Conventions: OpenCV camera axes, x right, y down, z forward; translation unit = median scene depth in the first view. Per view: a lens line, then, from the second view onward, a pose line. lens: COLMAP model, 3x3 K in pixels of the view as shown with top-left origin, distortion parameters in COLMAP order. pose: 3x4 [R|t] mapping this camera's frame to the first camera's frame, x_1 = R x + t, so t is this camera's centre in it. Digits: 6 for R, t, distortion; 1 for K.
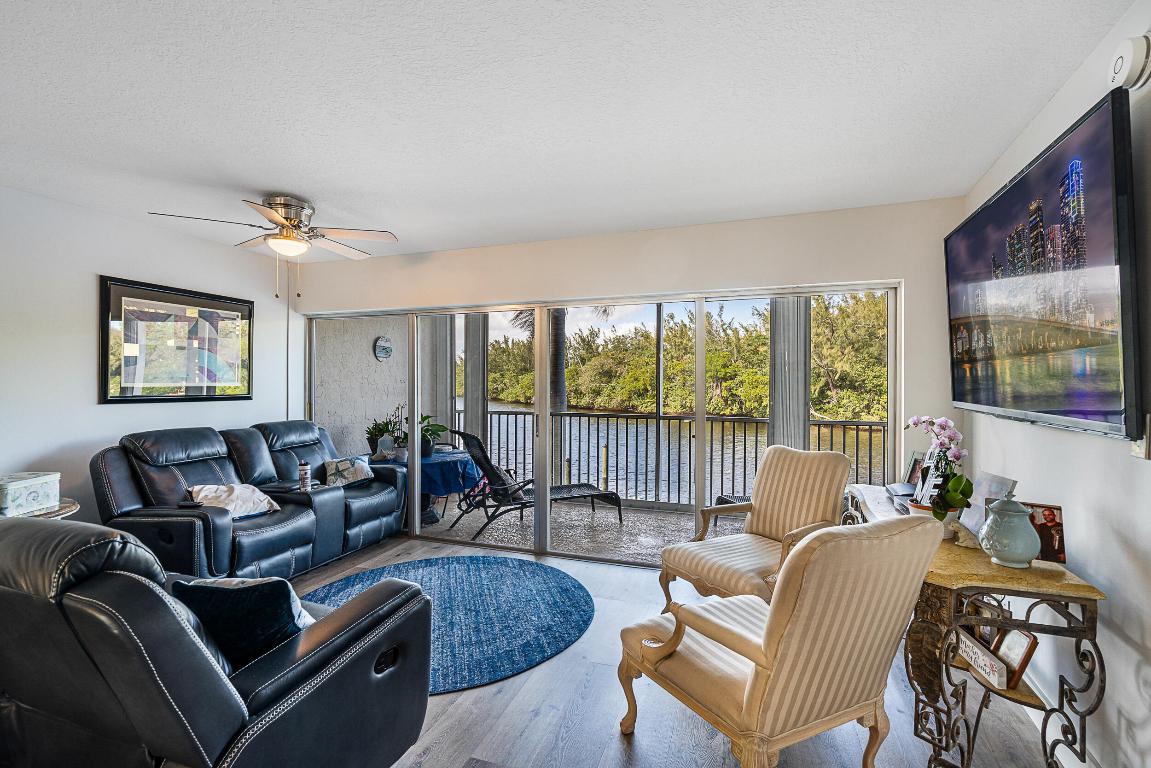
lens RADIAL K [[531.6, 0, 581.7], [0, 531.6, 387.5], [0, 0, 1]] dist [-0.001107, 0.000442]
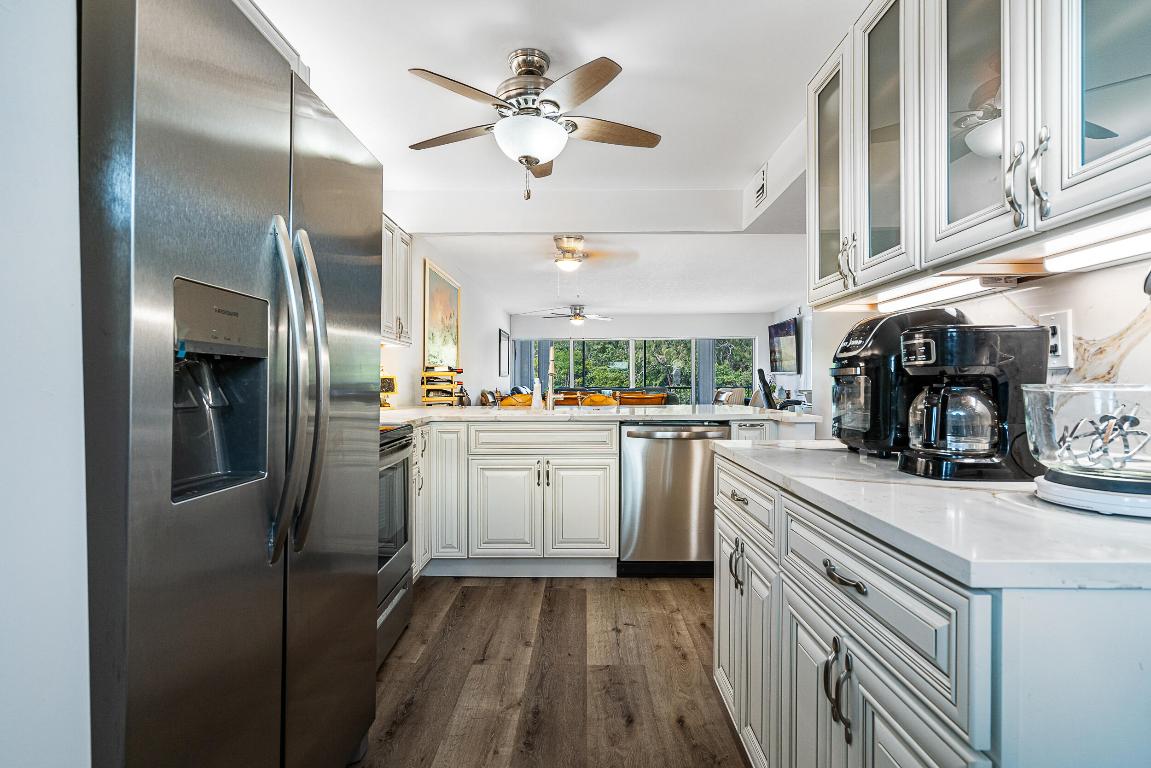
lens RADIAL K [[573.2, 0, 596.0], [0, 573.2, 381.4], [0, 0, 1]] dist [0.001453, 0.000023]
pose [[0.946034, -0.011070, 0.323879, -1.187870], [0.014010, 0.999879, -0.006748, 0.068164], [-0.323766, 0.010922, 0.946074, -1.614088]]
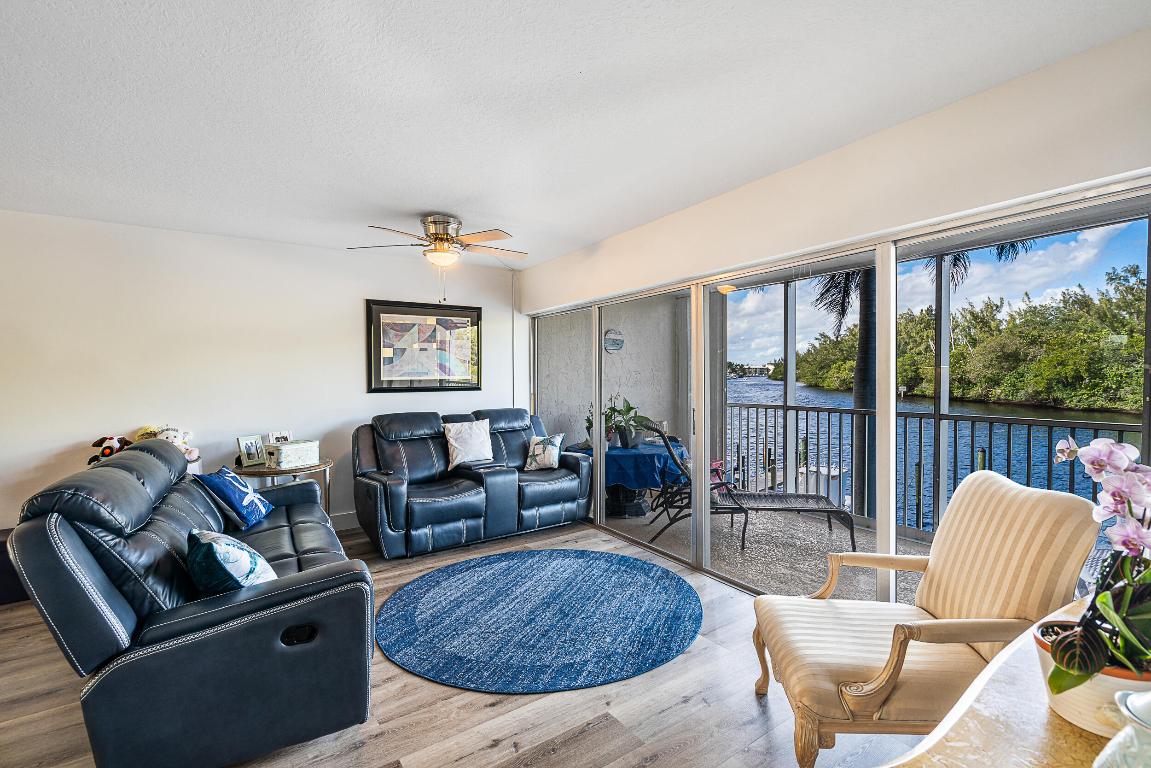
lens RADIAL K [[527.2, 0, 575.7], [0, 527.2, 389.1], [0, 0, 1]] dist [-0.004438, 0.000115]
pose [[0.791907, 0.002942, -0.610635, 0.301404], [0.010219, 0.999785, 0.018069, 0.001468], [0.610557, -0.020549, 0.791706, 0.212735]]
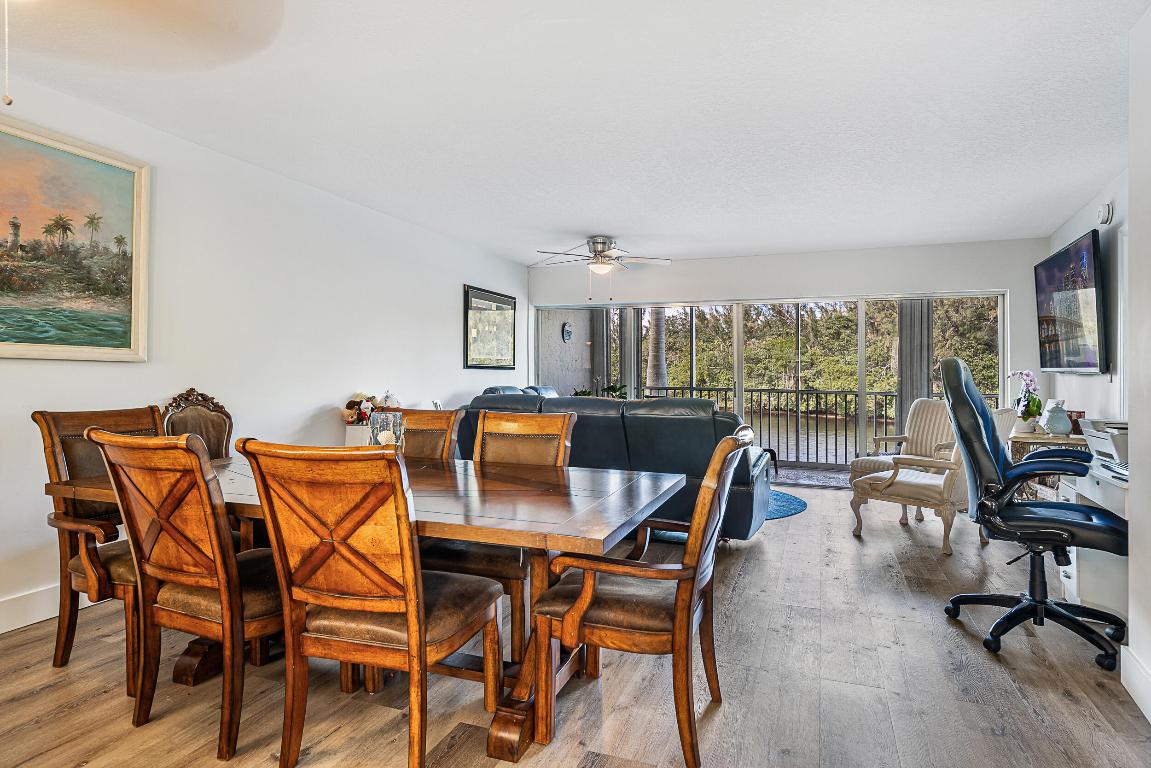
lens RADIAL K [[653.3, 0, 575.7], [0, 653.3, 365.9], [0, 0, 1]] dist [0.033610, -0.046235]
pose [[0.998656, 0.006755, -0.051381, -0.419957], [-0.007797, 0.999768, -0.020090, 0.050017], [0.051233, 0.020464, 0.998477, -0.735829]]
